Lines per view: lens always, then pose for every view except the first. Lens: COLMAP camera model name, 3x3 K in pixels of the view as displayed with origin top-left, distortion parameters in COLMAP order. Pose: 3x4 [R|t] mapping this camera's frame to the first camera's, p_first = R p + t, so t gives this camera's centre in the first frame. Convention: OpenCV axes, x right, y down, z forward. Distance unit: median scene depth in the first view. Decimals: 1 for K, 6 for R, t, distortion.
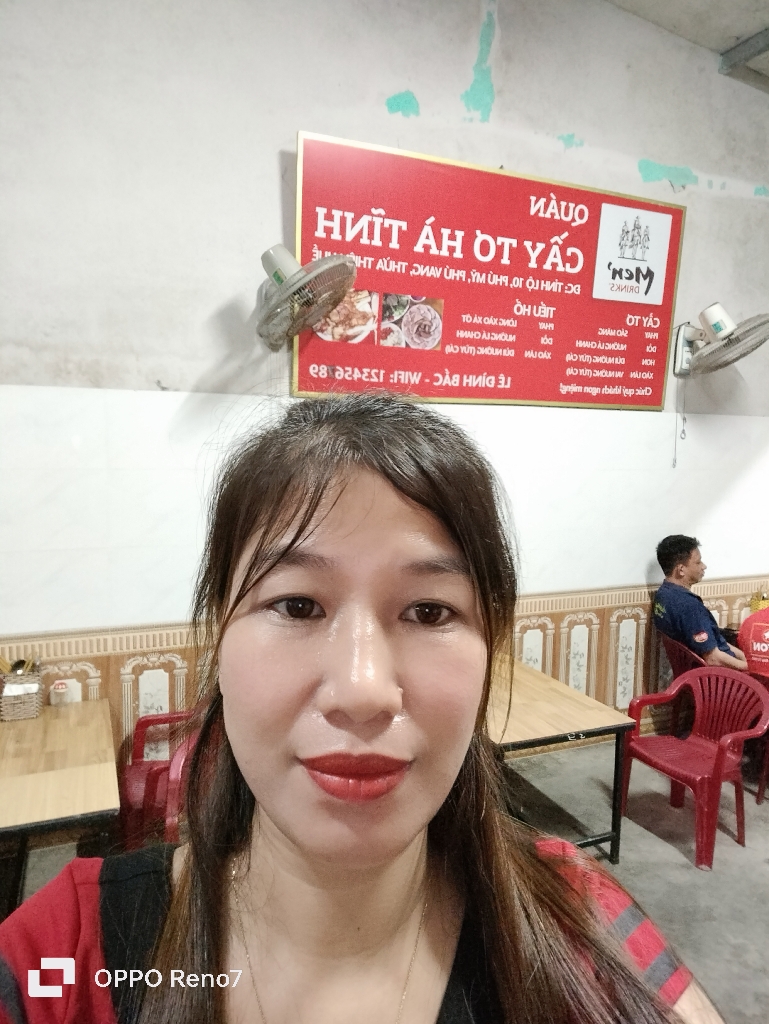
lens RADIAL K [[721.2, 0, 387.8], [0, 721.2, 516.2], [0, 0, 1]] dist [0.010744, -0.008908]
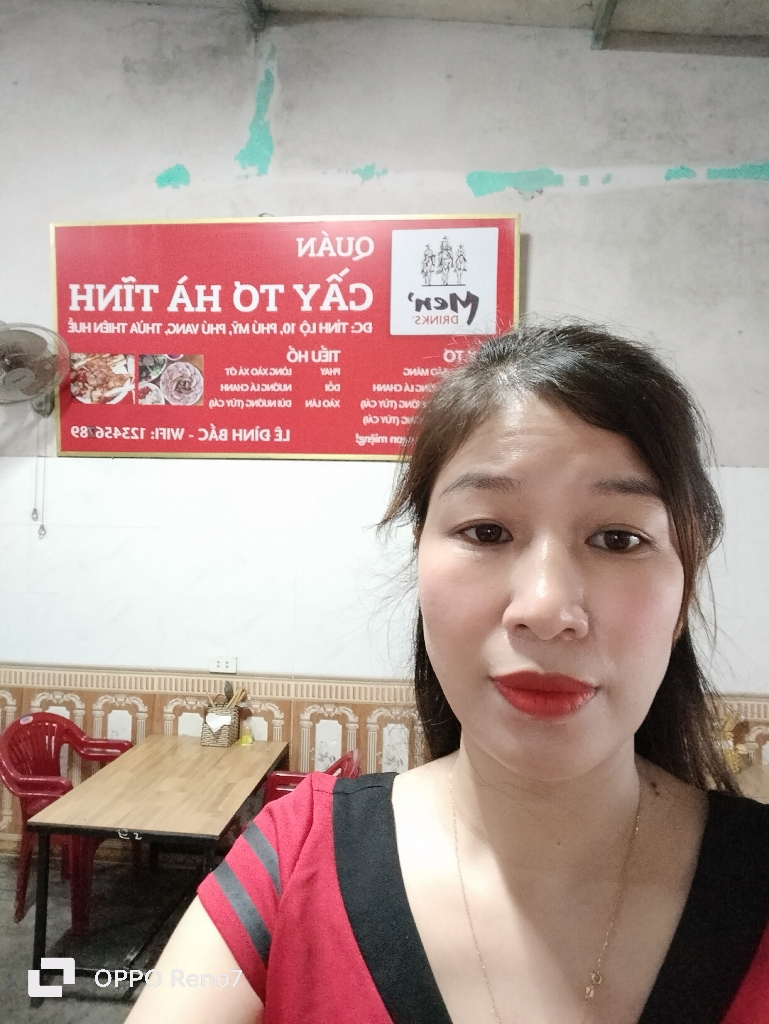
lens RADIAL K [[707.5, 0, 380.9], [0, 707.5, 505.0], [0, 0, 1]] dist [0.004312, -0.003196]
pose [[0.873584, -0.007104, -0.486621, 0.726341], [-0.056494, 0.991654, -0.115893, -0.000403], [0.483383, 0.128734, 0.865892, 0.300666]]
